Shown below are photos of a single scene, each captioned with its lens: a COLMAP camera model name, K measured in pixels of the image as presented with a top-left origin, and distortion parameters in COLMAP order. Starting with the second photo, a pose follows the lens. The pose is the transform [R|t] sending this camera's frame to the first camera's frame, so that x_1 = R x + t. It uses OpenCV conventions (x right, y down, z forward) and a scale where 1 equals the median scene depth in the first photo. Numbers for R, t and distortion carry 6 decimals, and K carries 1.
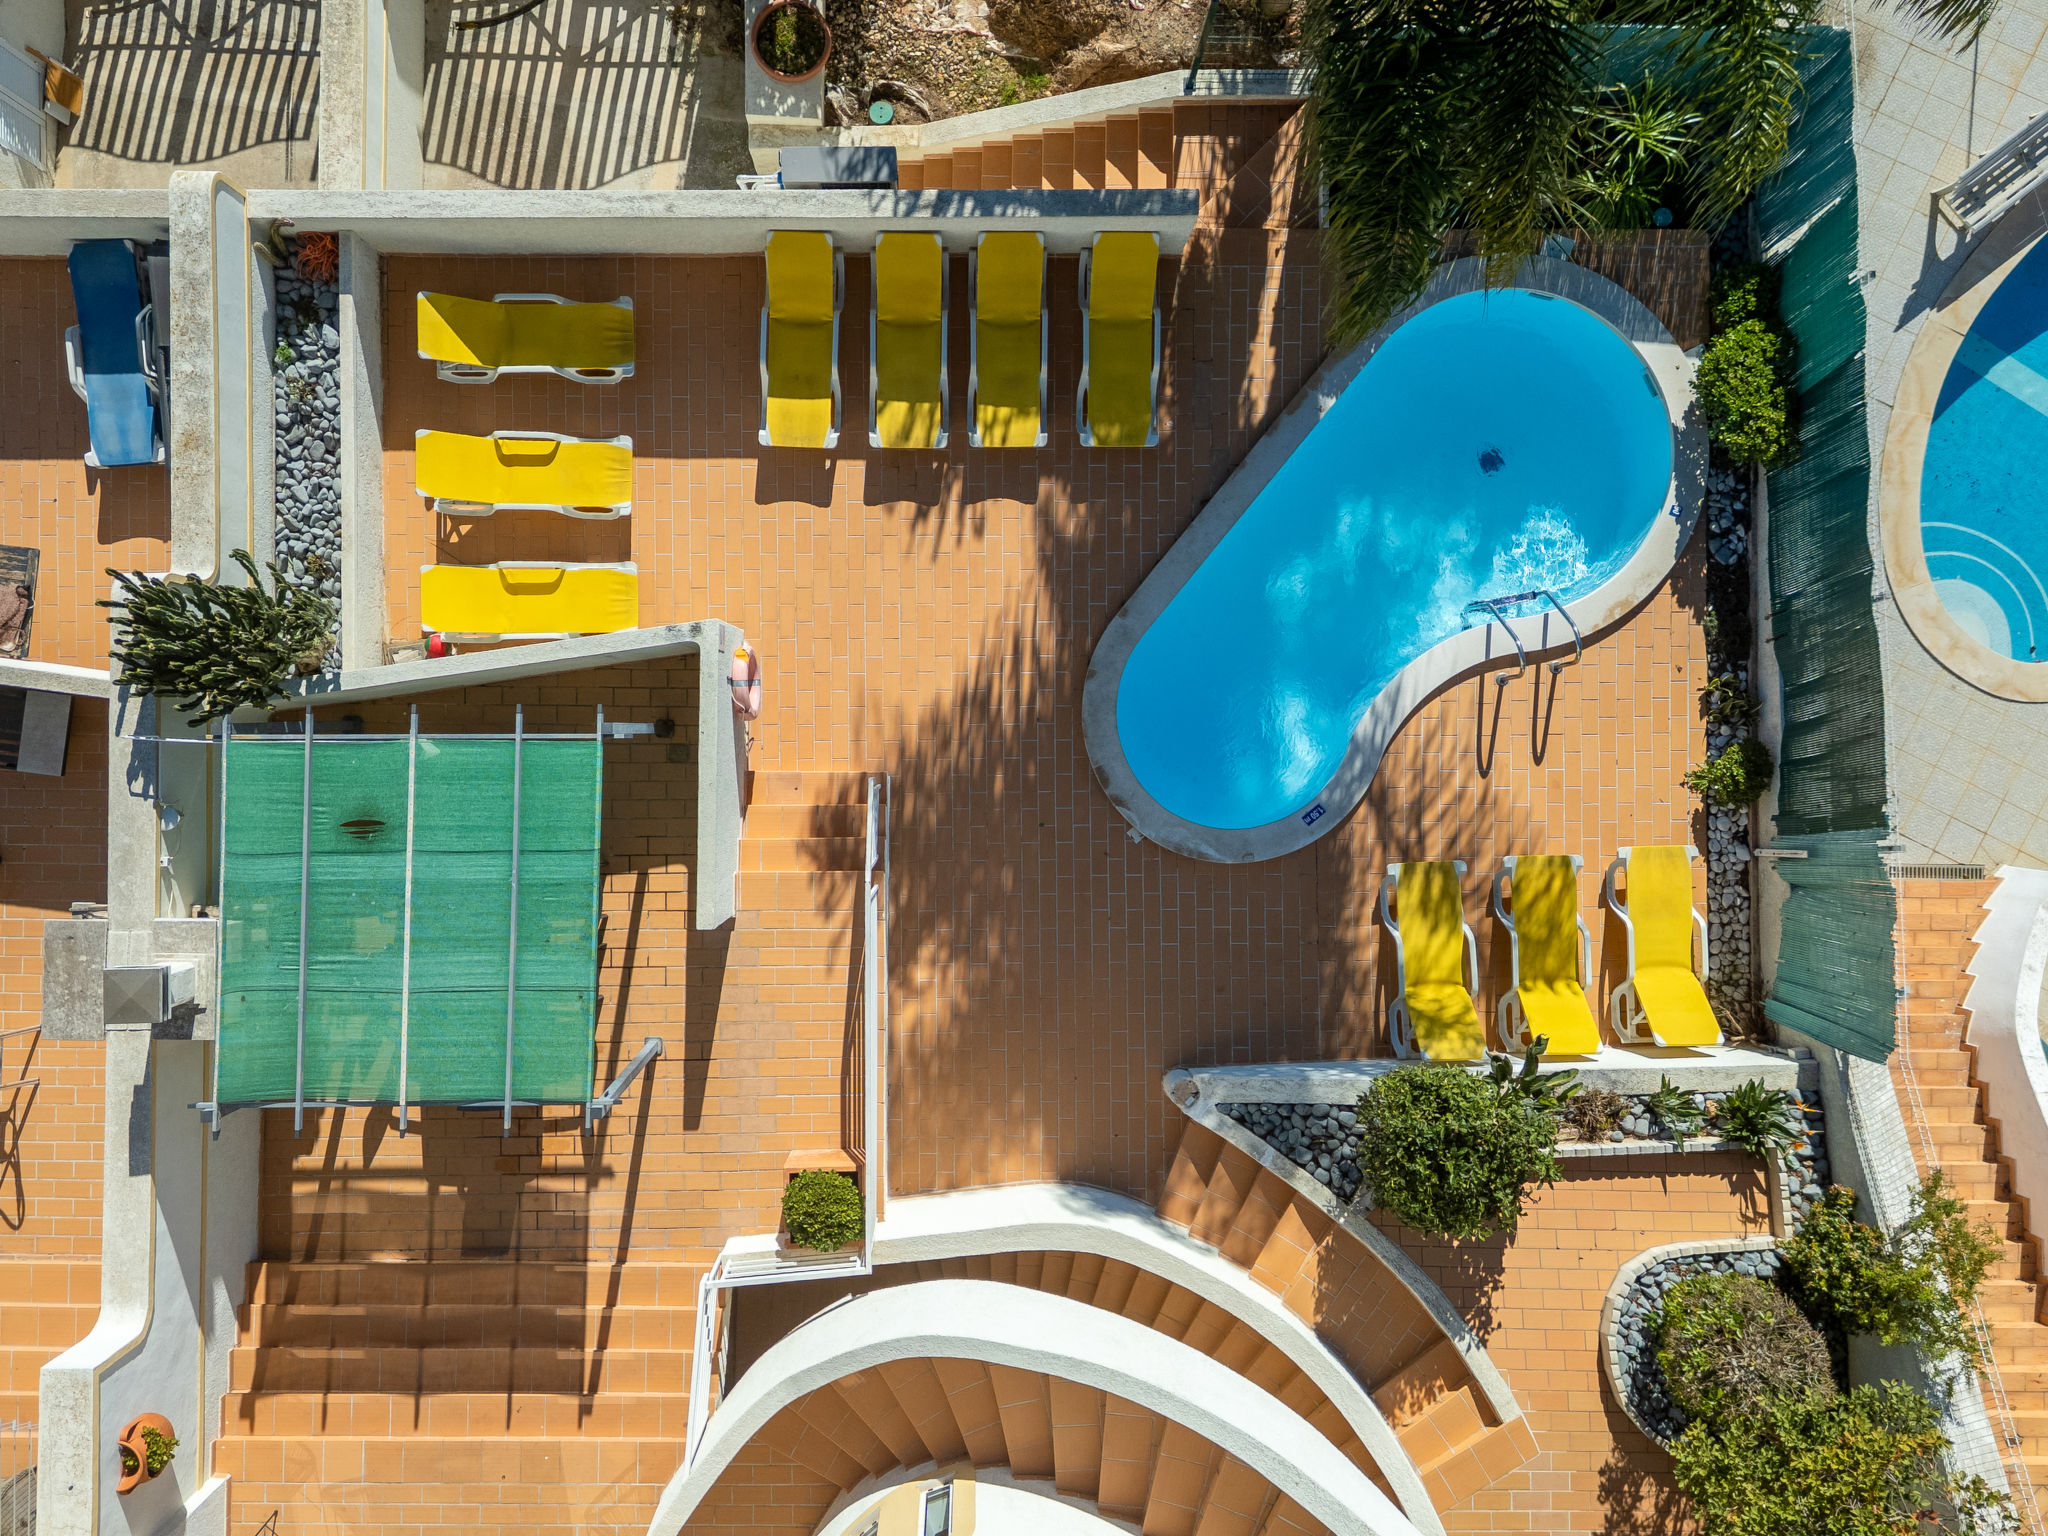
lens RADIAL K [[1674.1, 0, 1007.8], [0, 1674.1, 746.2], [0, 0, 1]] dist [0.091496, -0.074863]
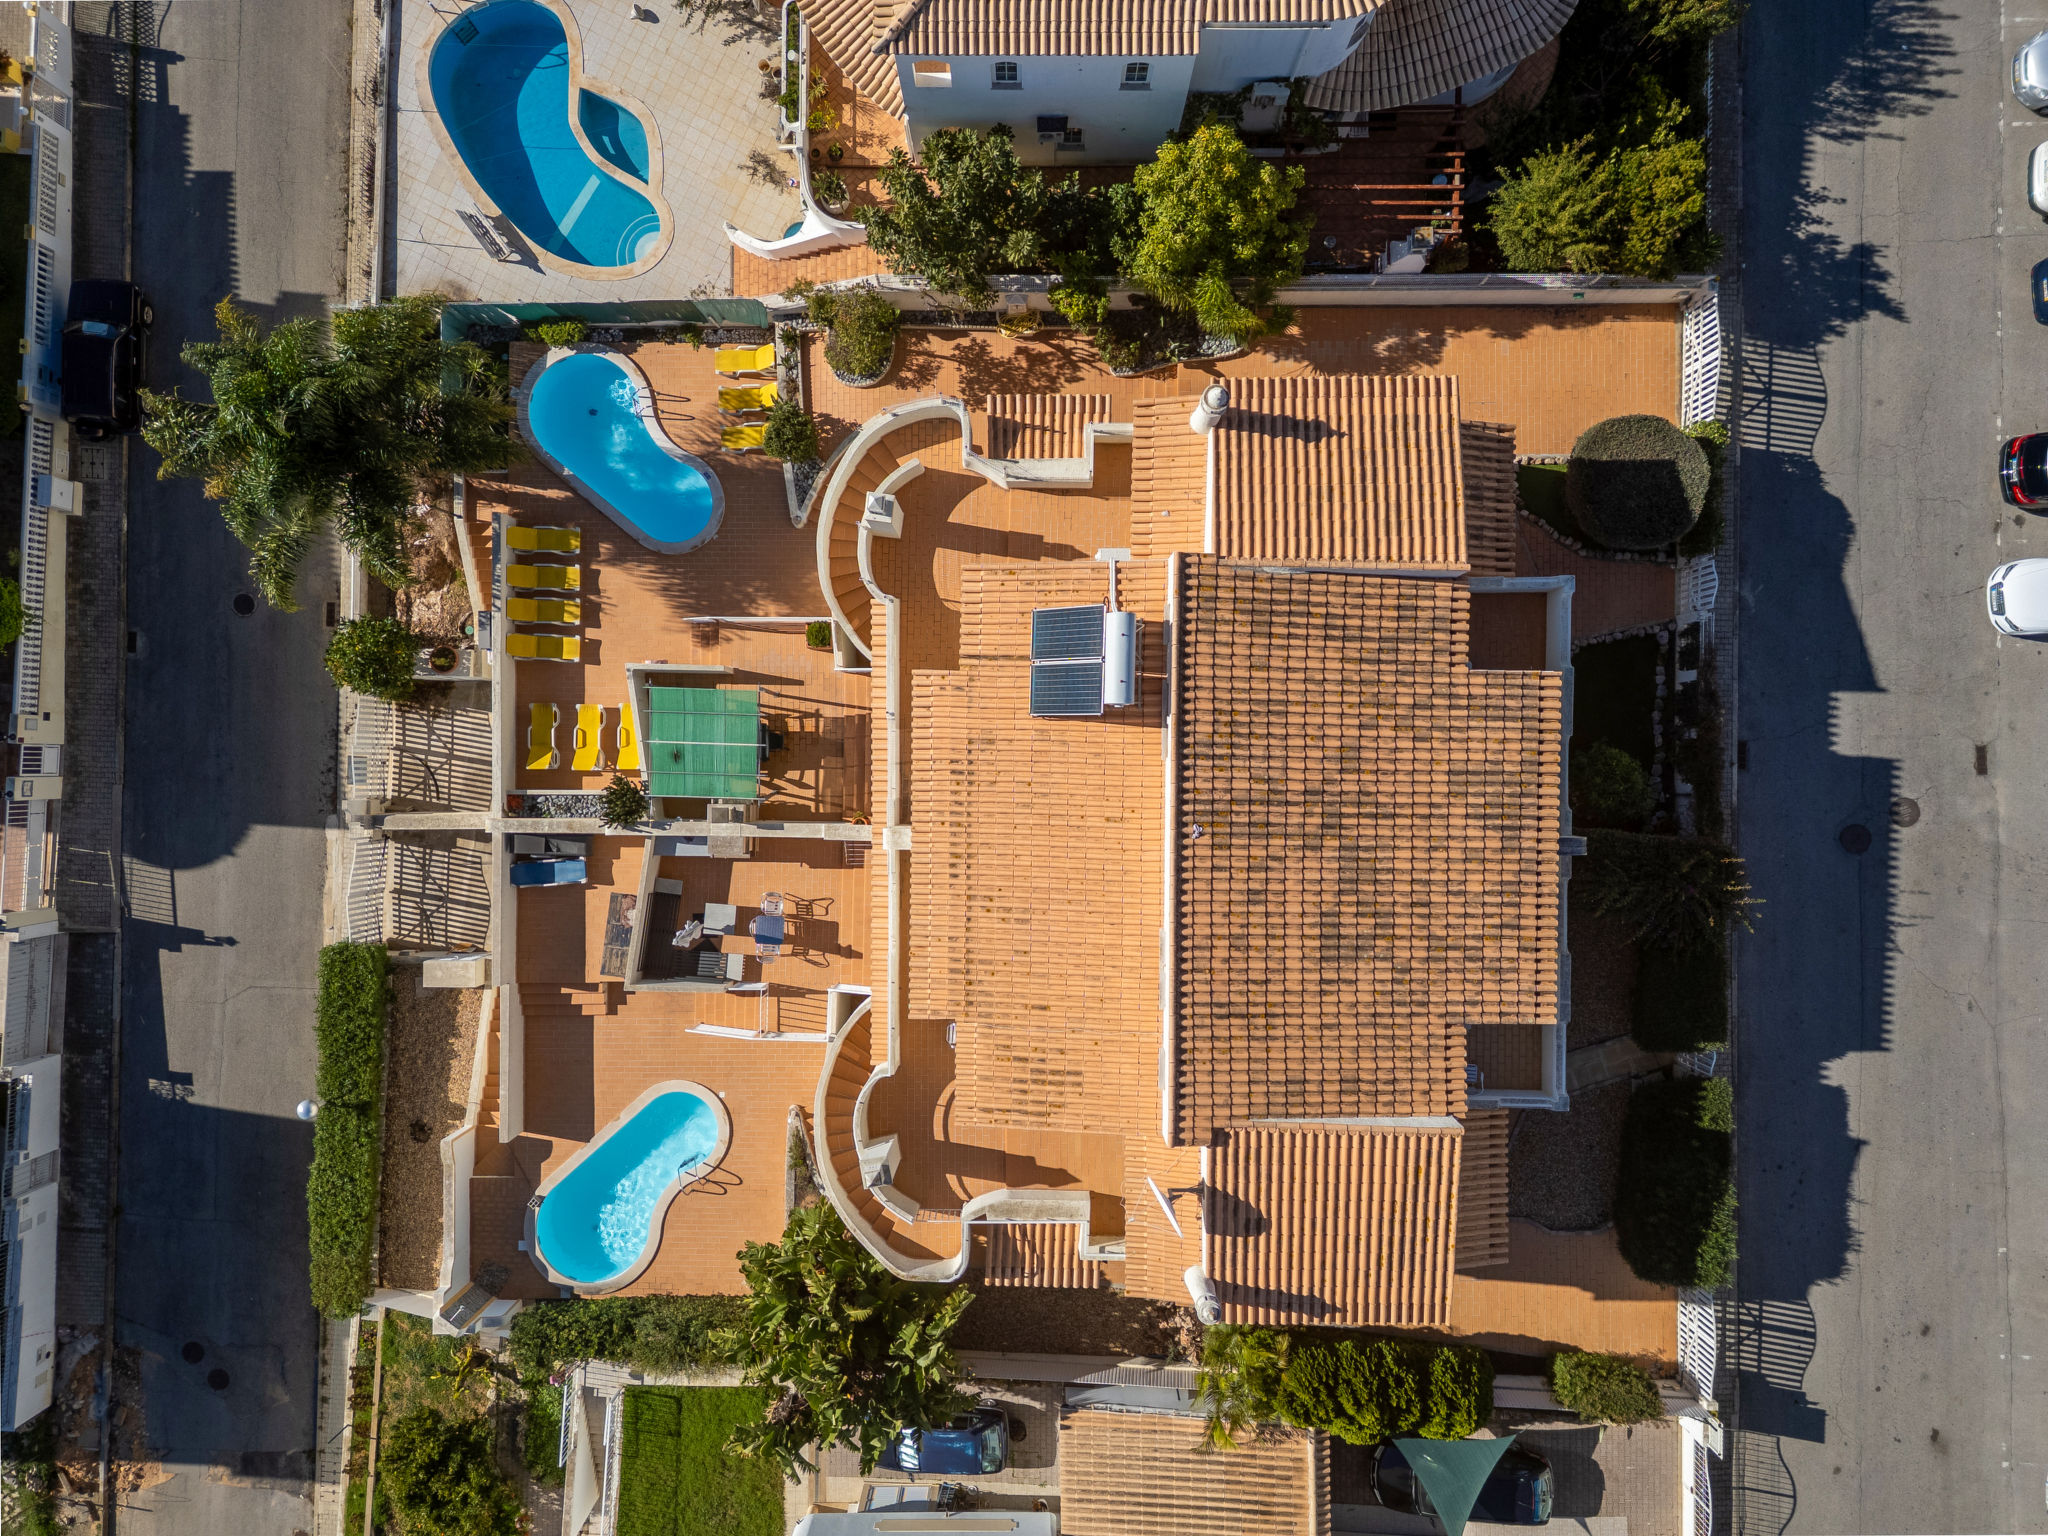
lens RADIAL K [[1469.8, 0, 1013.3], [0, 1469.8, 761.4], [0, 0, 1]] dist [0.072847, -0.063950]
pose [[0.006061, -0.999973, -0.004148, -0.306797], [0.999899, 0.006114, -0.012802, 0.621947], [0.012827, -0.004070, 0.999909, -1.604210]]
